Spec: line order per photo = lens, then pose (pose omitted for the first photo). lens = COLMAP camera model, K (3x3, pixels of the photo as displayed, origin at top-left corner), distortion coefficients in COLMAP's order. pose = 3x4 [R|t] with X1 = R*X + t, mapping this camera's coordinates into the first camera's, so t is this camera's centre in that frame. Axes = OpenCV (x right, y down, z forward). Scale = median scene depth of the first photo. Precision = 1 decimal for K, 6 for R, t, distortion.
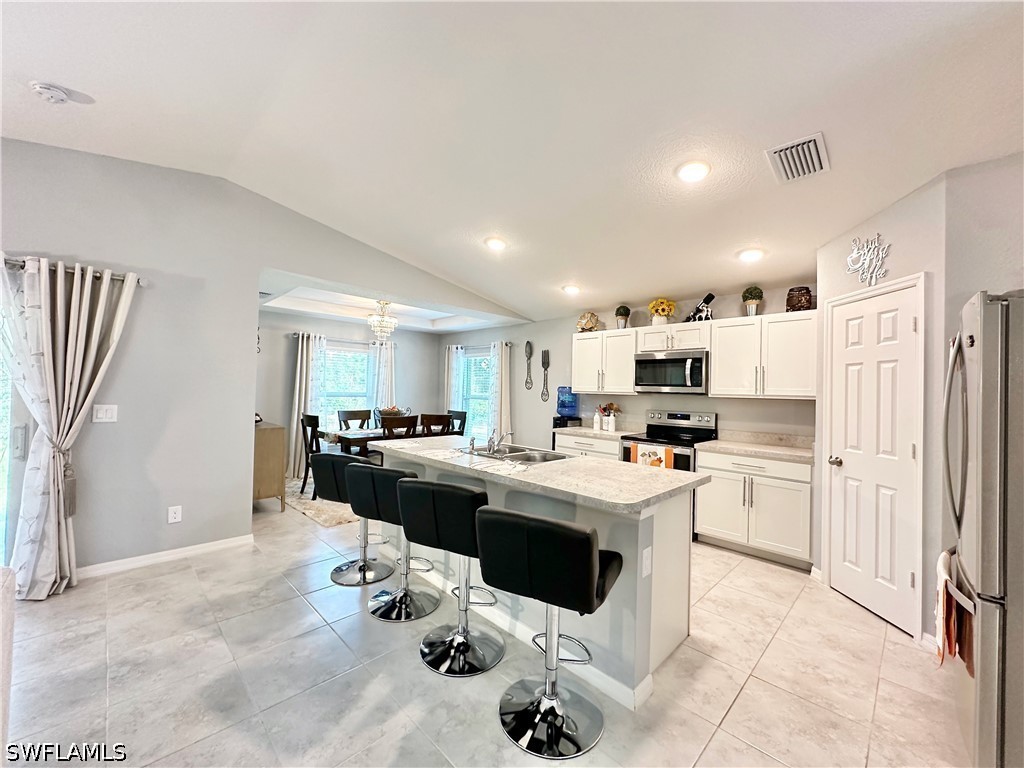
lens RADIAL K [[400.7, 0, 512.0], [0, 400.7, 384.0], [0, 0, 1]] dist [0.000582, 0.000080]
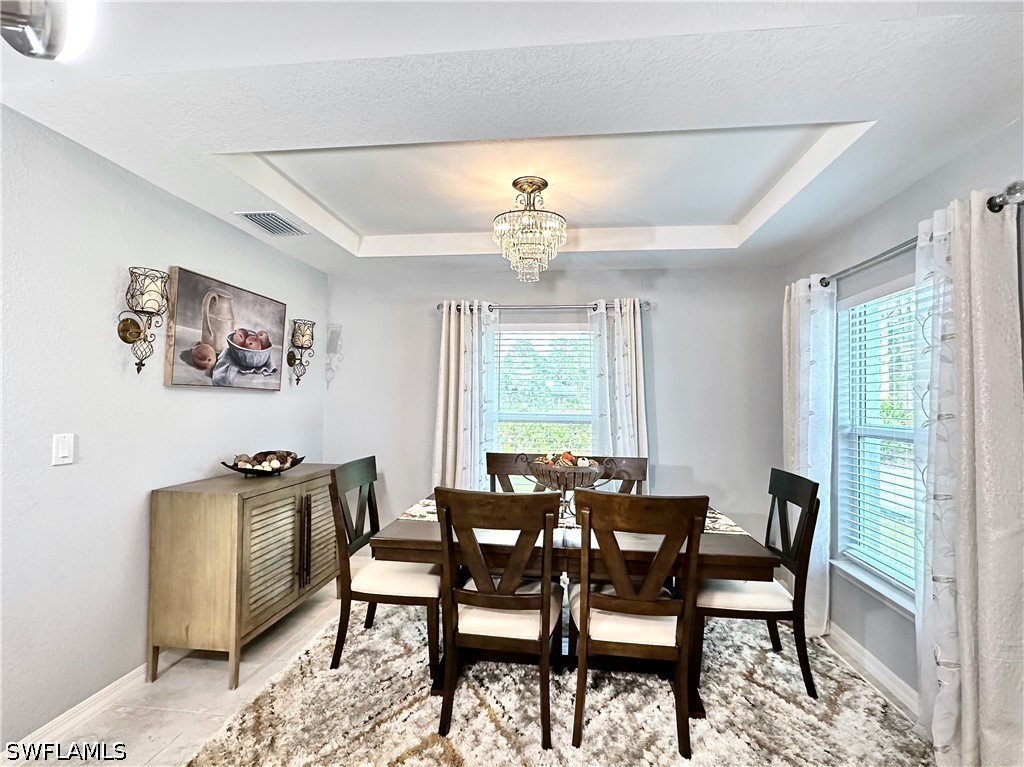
lens RADIAL K [[494.1, 0, 512.0], [0, 494.1, 383.5], [0, 0, 1]] dist [0.000204, 0.000077]
pose [[0.623038, -0.041584, -0.781085, 0.045002], [0.011307, 0.998960, -0.044164, 0.013888], [0.782110, 0.018684, 0.622861, 0.821593]]
